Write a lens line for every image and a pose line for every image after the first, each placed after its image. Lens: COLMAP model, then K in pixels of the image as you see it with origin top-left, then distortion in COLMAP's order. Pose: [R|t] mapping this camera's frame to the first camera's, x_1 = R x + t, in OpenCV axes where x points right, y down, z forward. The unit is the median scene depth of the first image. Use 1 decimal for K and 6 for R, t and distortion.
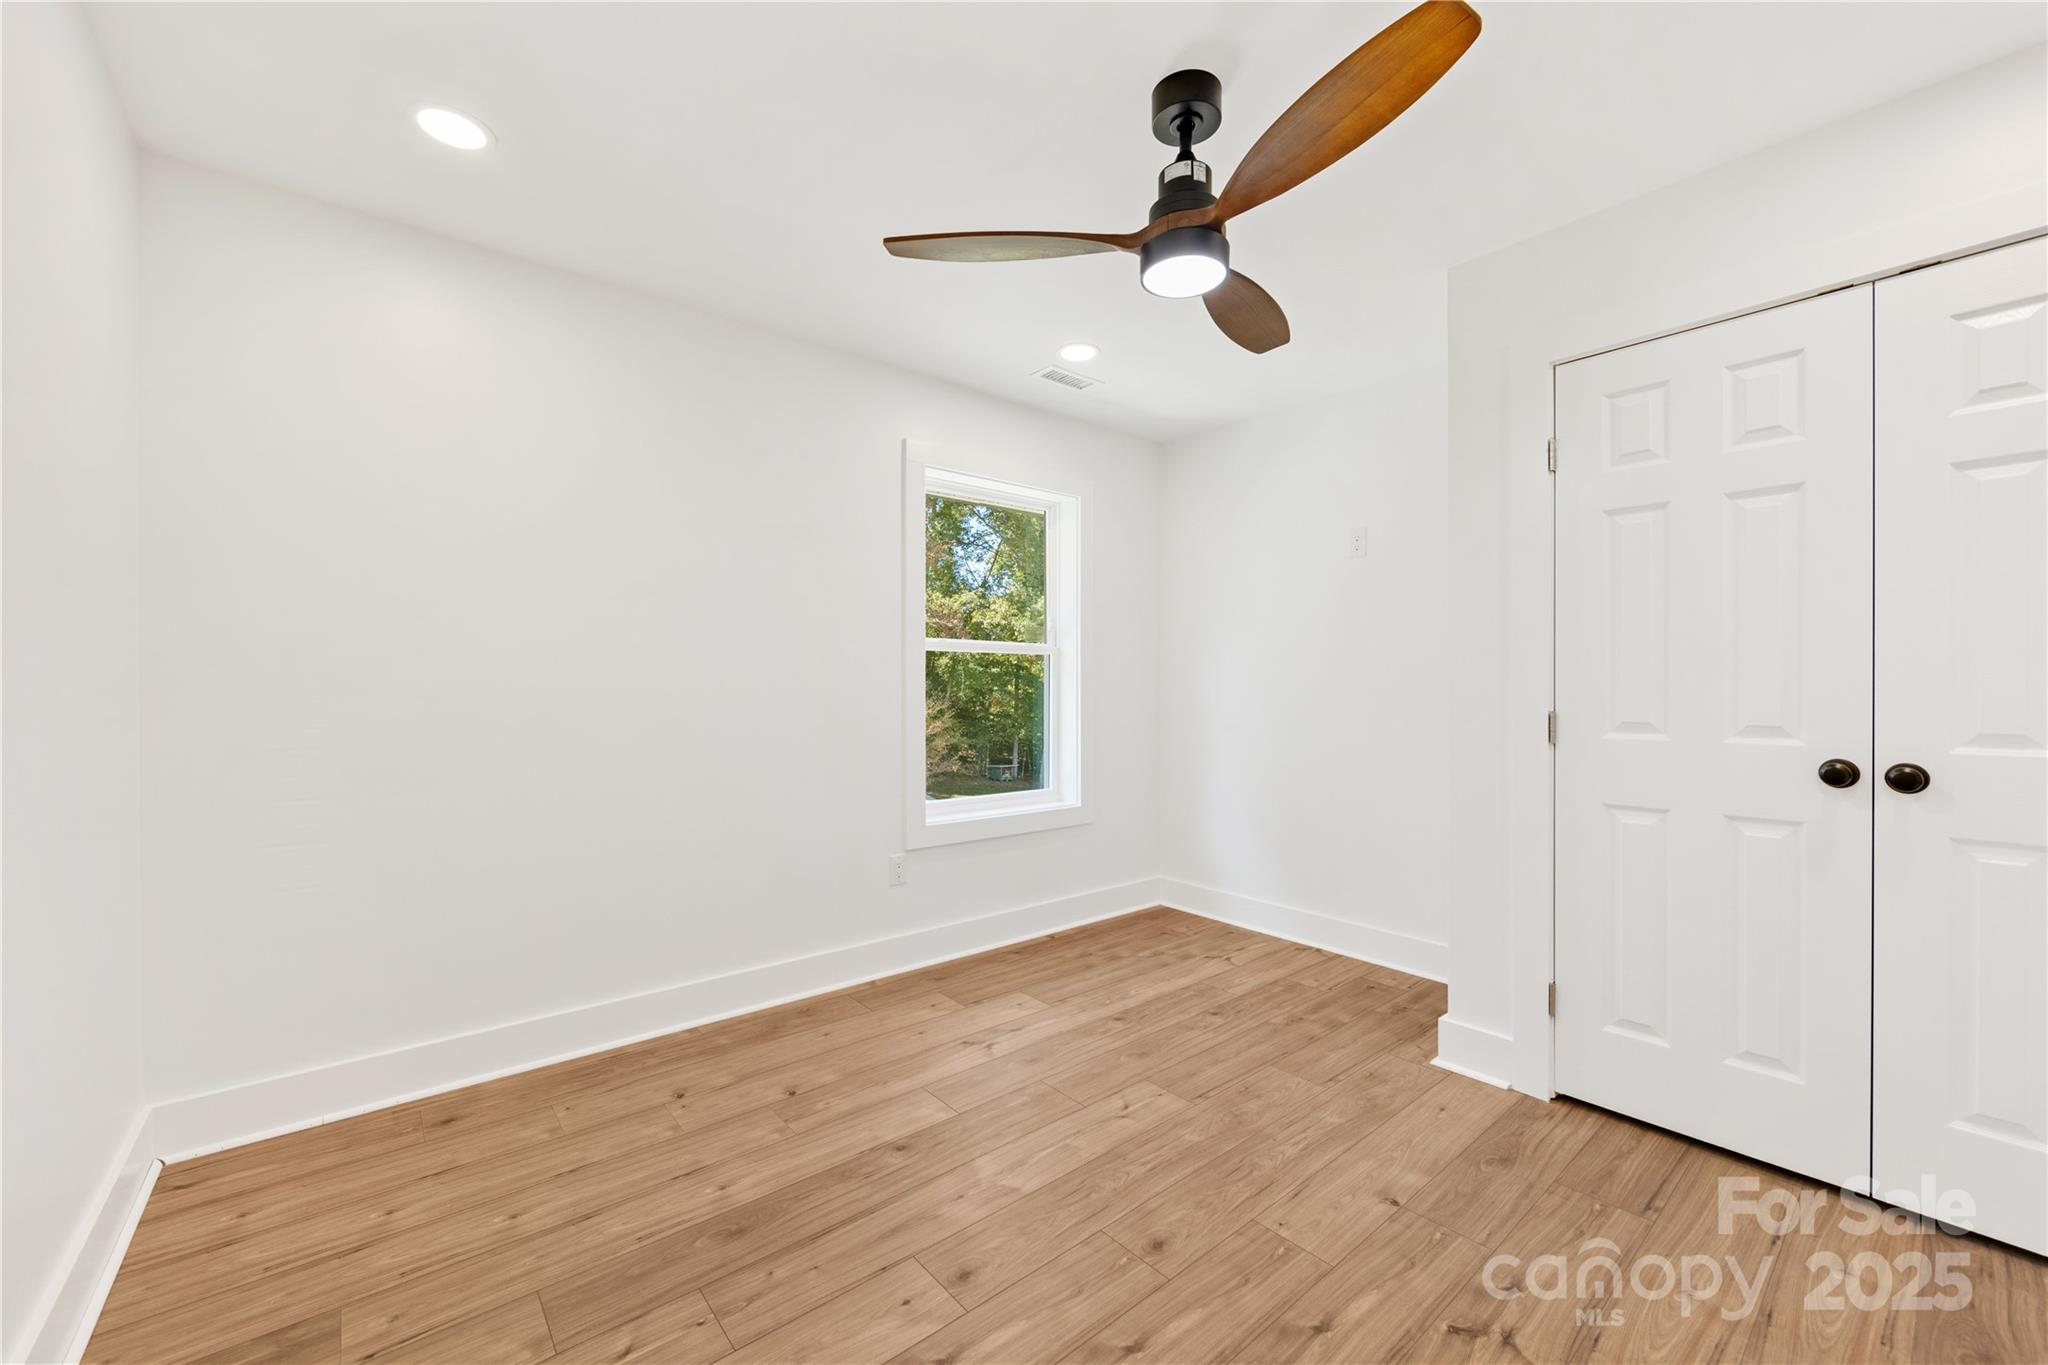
lens RADIAL K [[803.2, 0, 1031.2], [0, 803.2, 685.8], [0, 0, 1]] dist [-0.000147, -0.000694]
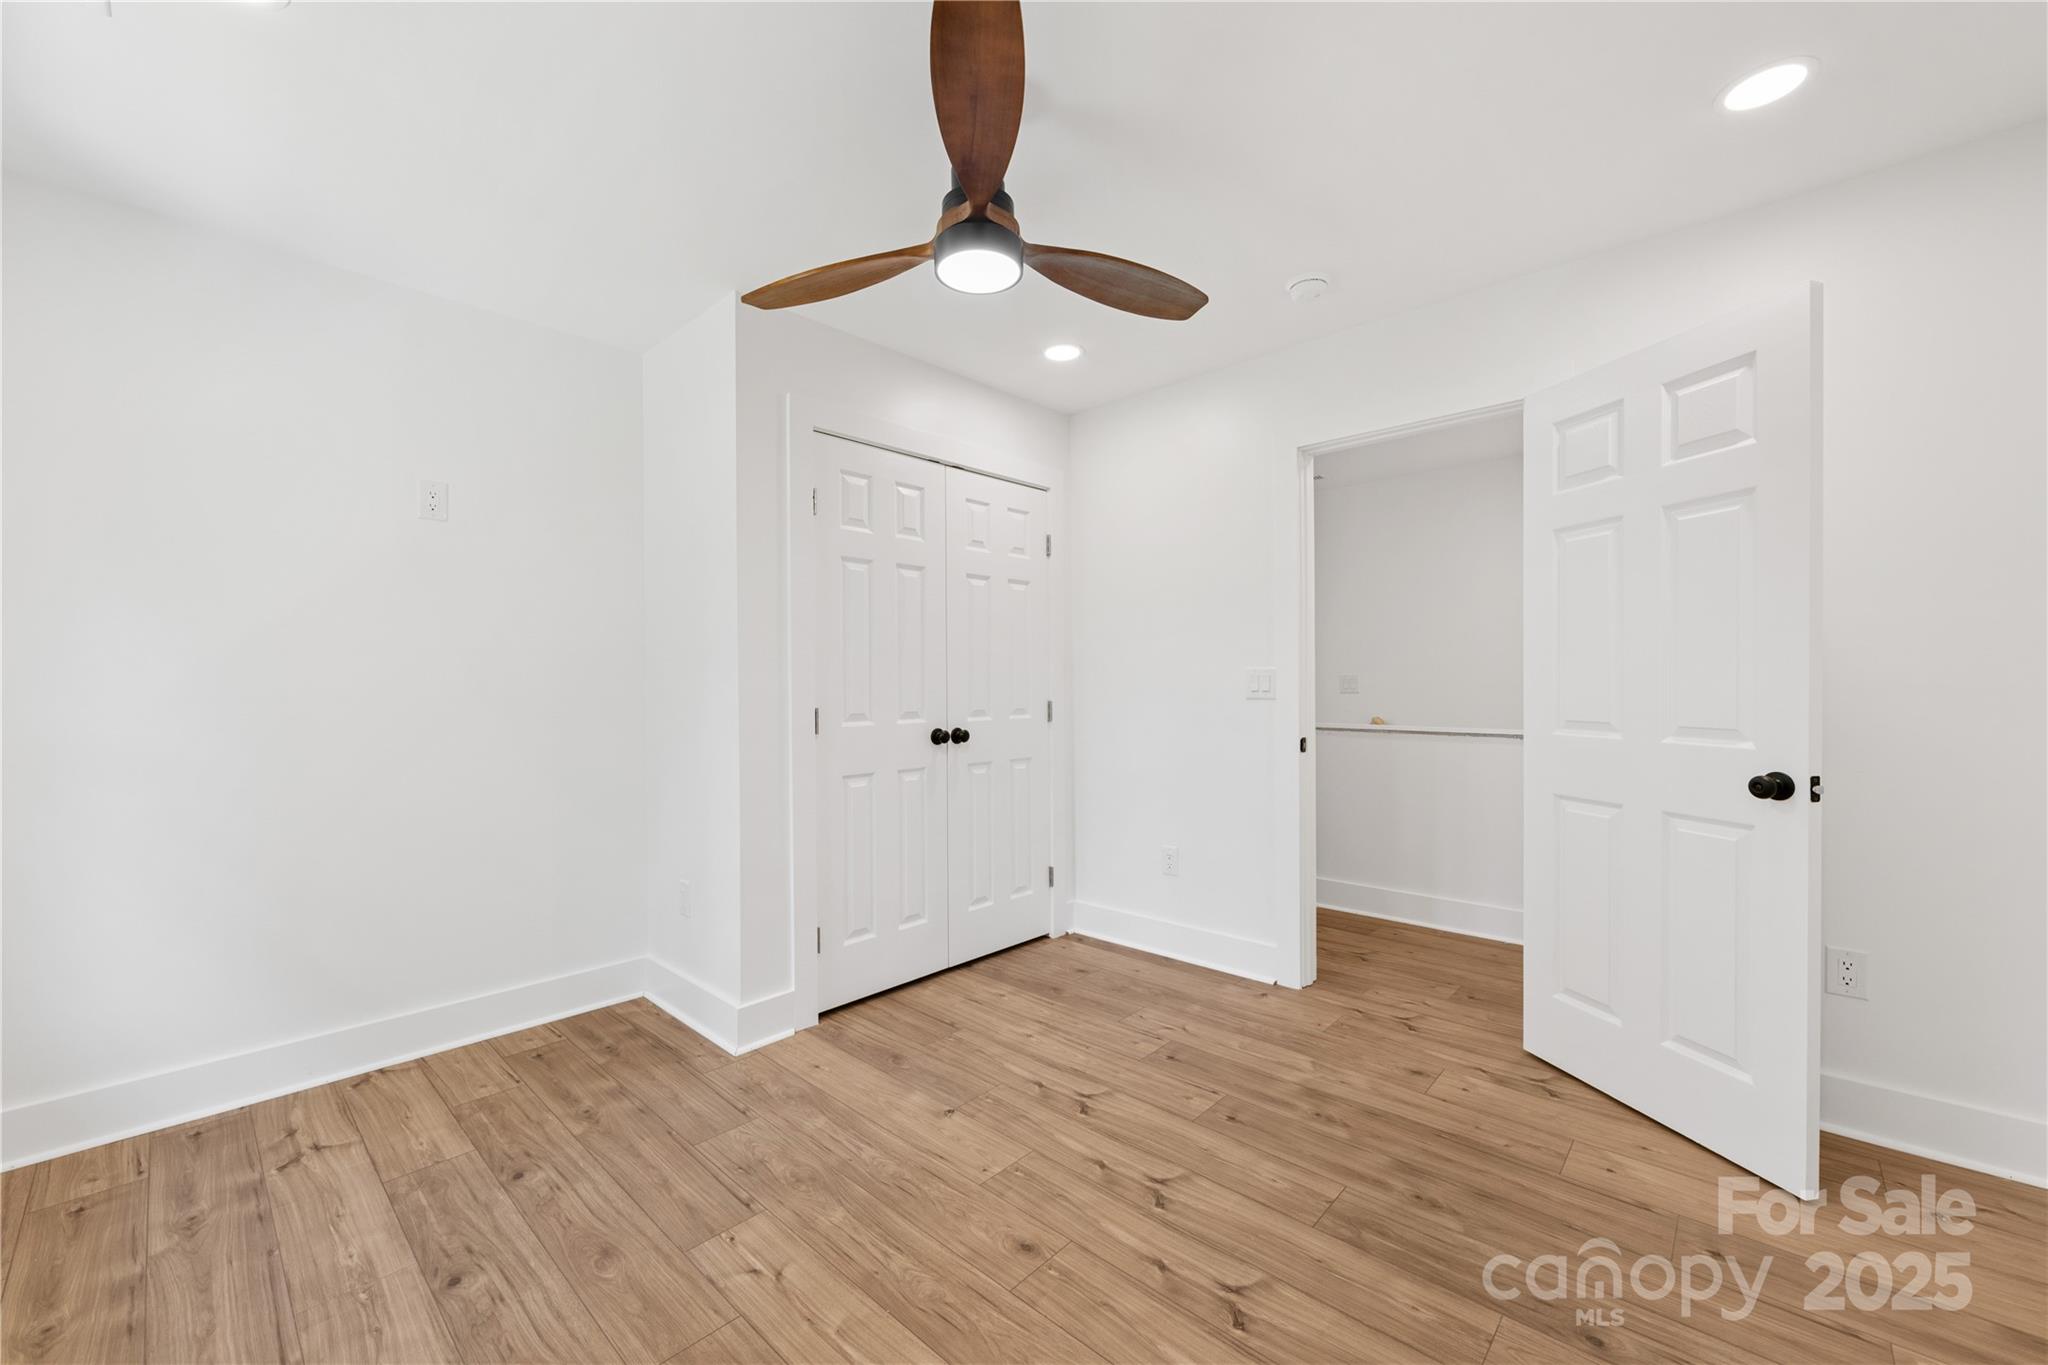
lens RADIAL K [[803.2, 0, 1012.0], [0, 803.2, 675.5], [0, 0, 1]] dist [-0.000147, -0.000694]
pose [[-0.117072, 0.016649, 0.992984, -0.601457], [0.006657, 0.999850, -0.015979, 0.003128], [-0.993101, 0.004740, -0.117165, 0.810004]]
